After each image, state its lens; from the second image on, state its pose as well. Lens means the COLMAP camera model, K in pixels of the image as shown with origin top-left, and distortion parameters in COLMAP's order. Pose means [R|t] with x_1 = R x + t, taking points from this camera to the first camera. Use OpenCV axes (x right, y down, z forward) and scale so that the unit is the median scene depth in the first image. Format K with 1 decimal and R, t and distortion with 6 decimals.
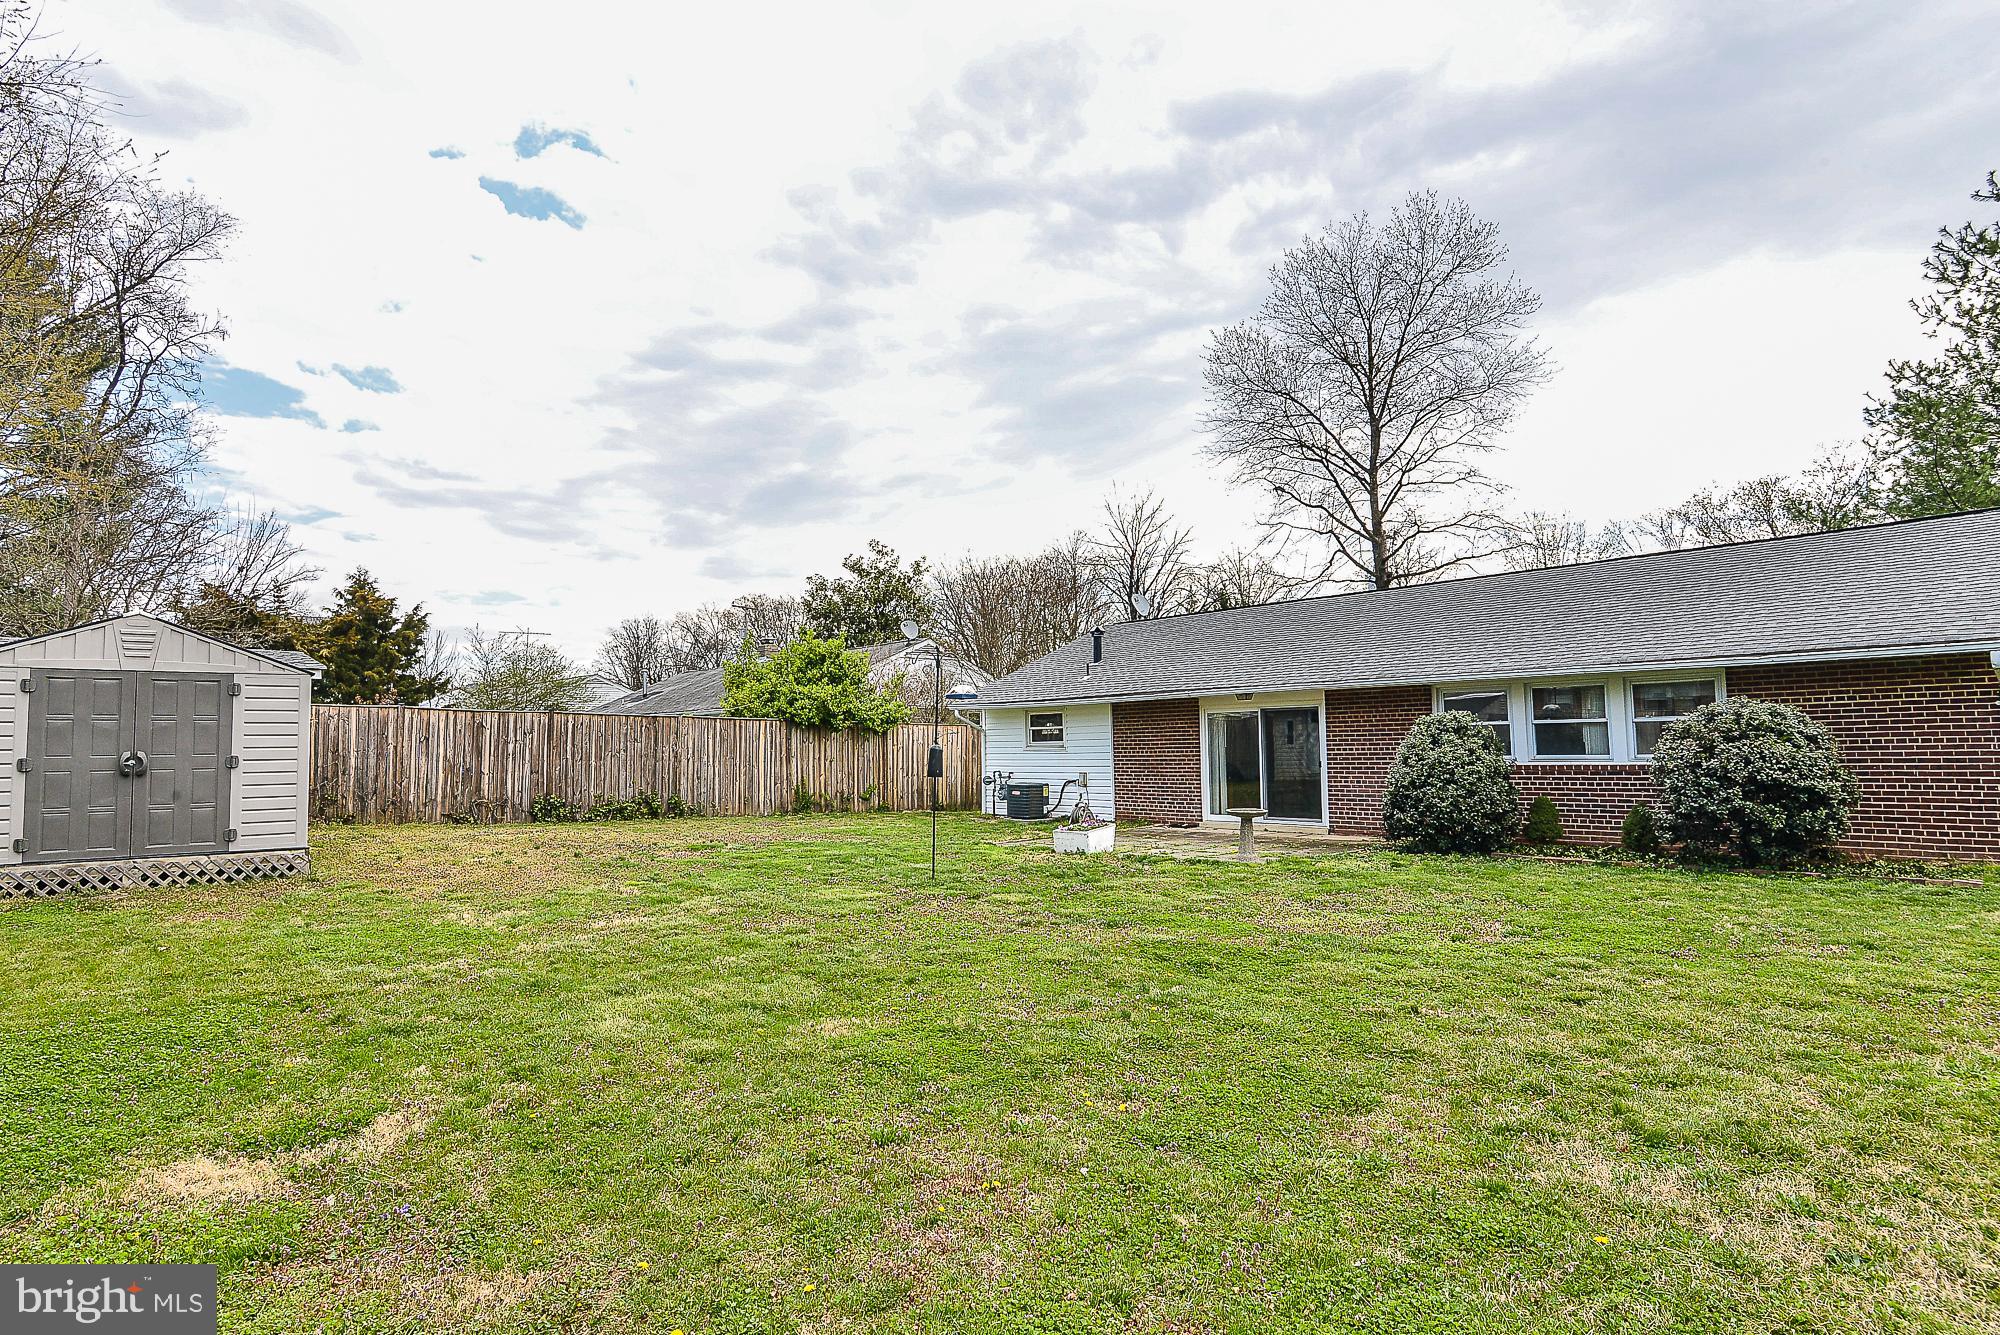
lens RADIAL K [[1121.7, 0, 957.6], [0, 1121.7, 727.5], [0, 0, 1]] dist [0.020702, -0.000768]
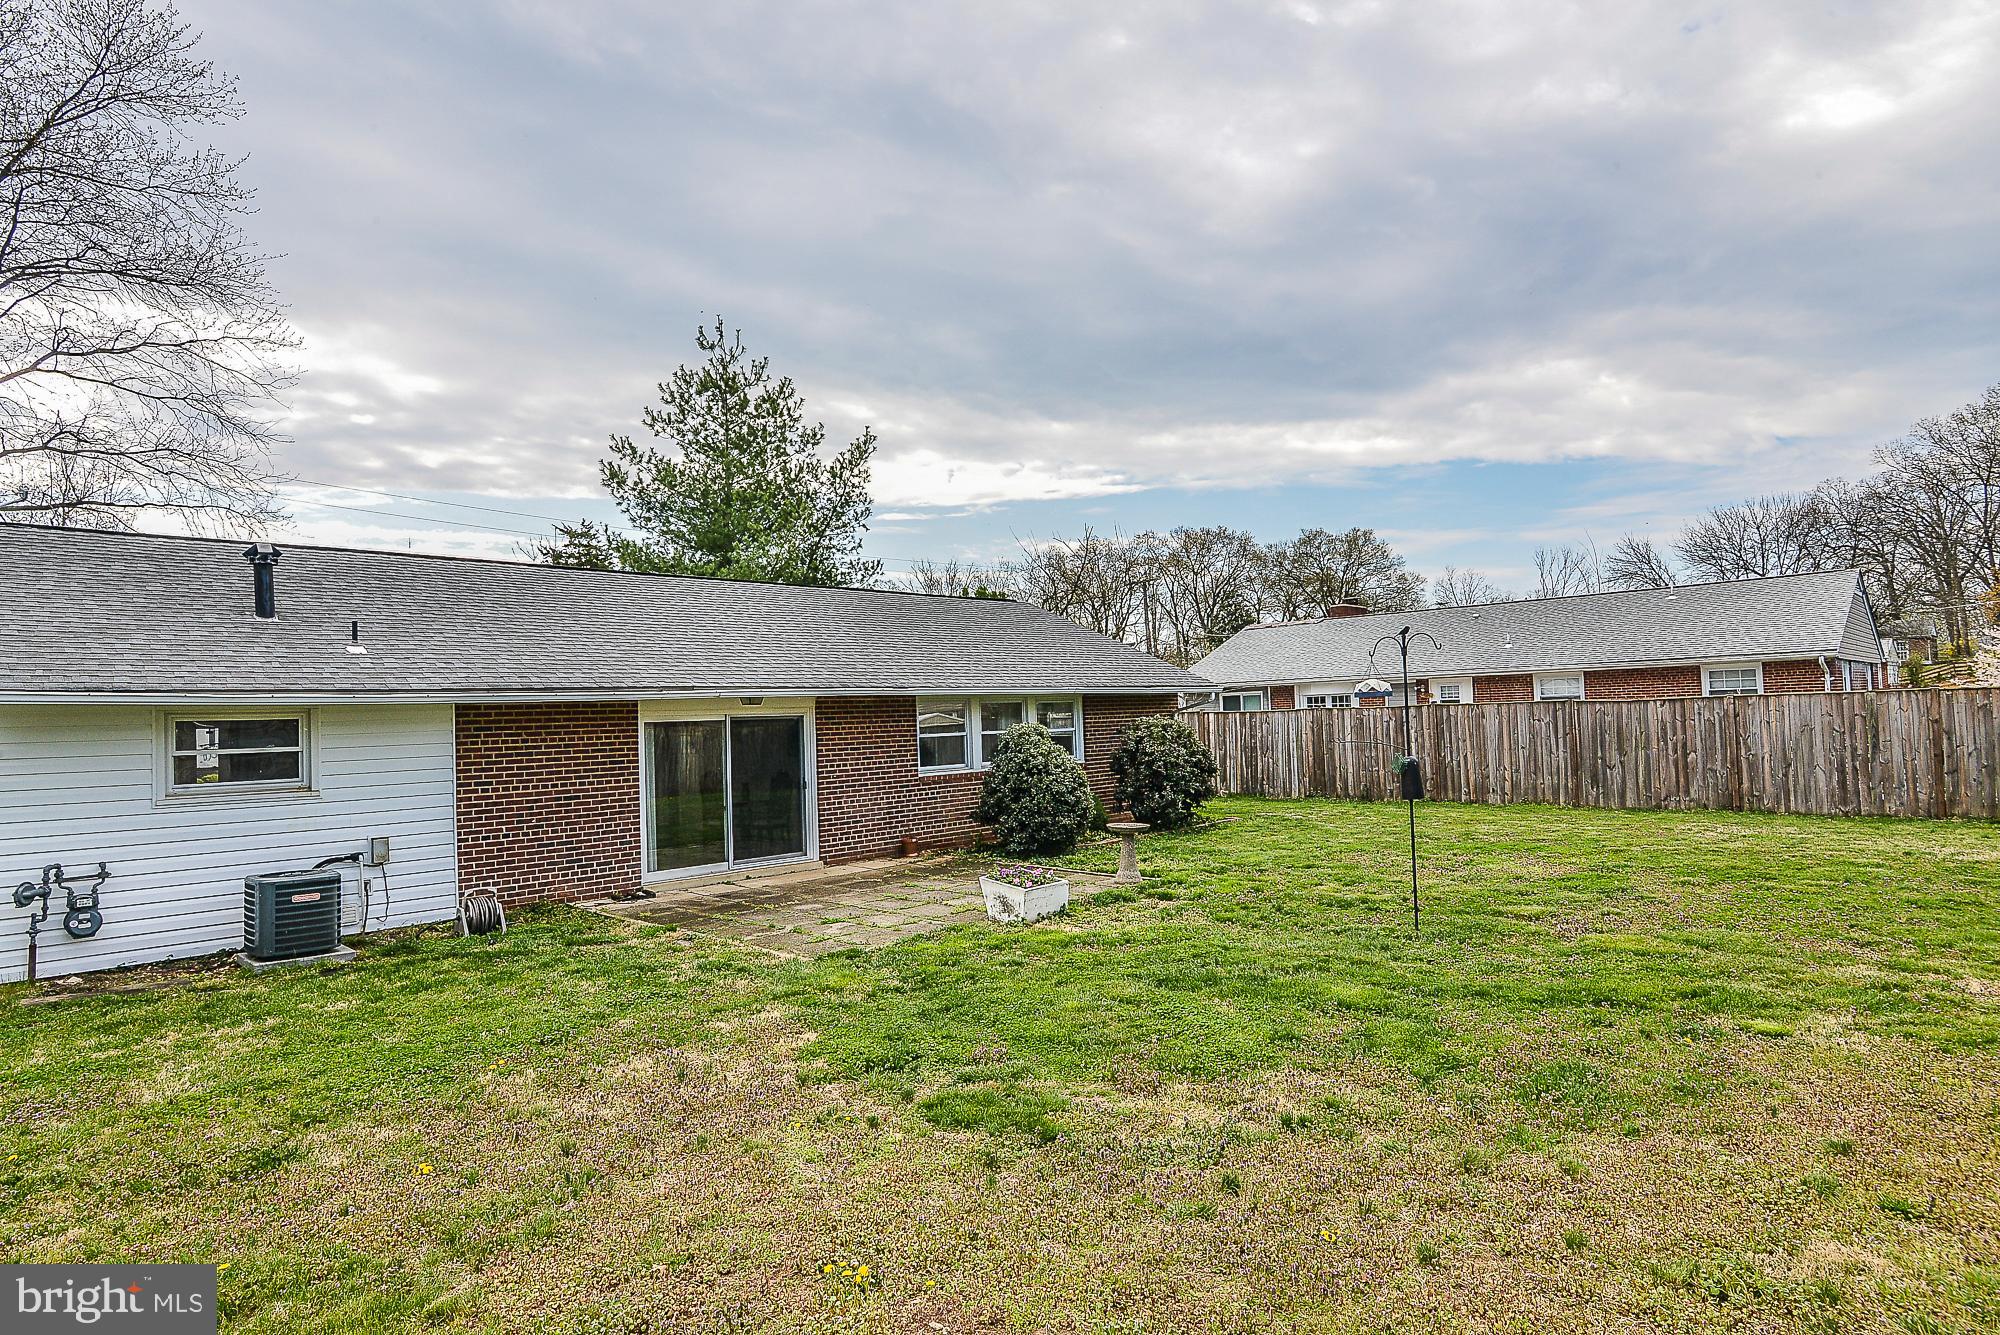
lens RADIAL K [[1080.4, 0, 998.5], [0, 1080.4, 677.3], [0, 0, 1]] dist [-0.010522, -0.000115]
pose [[-0.116476, 0.054326, 0.991707, -0.364638], [0.015706, 0.998479, -0.052852, -0.001972], [-0.993069, 0.009420, -0.117152, 0.693264]]
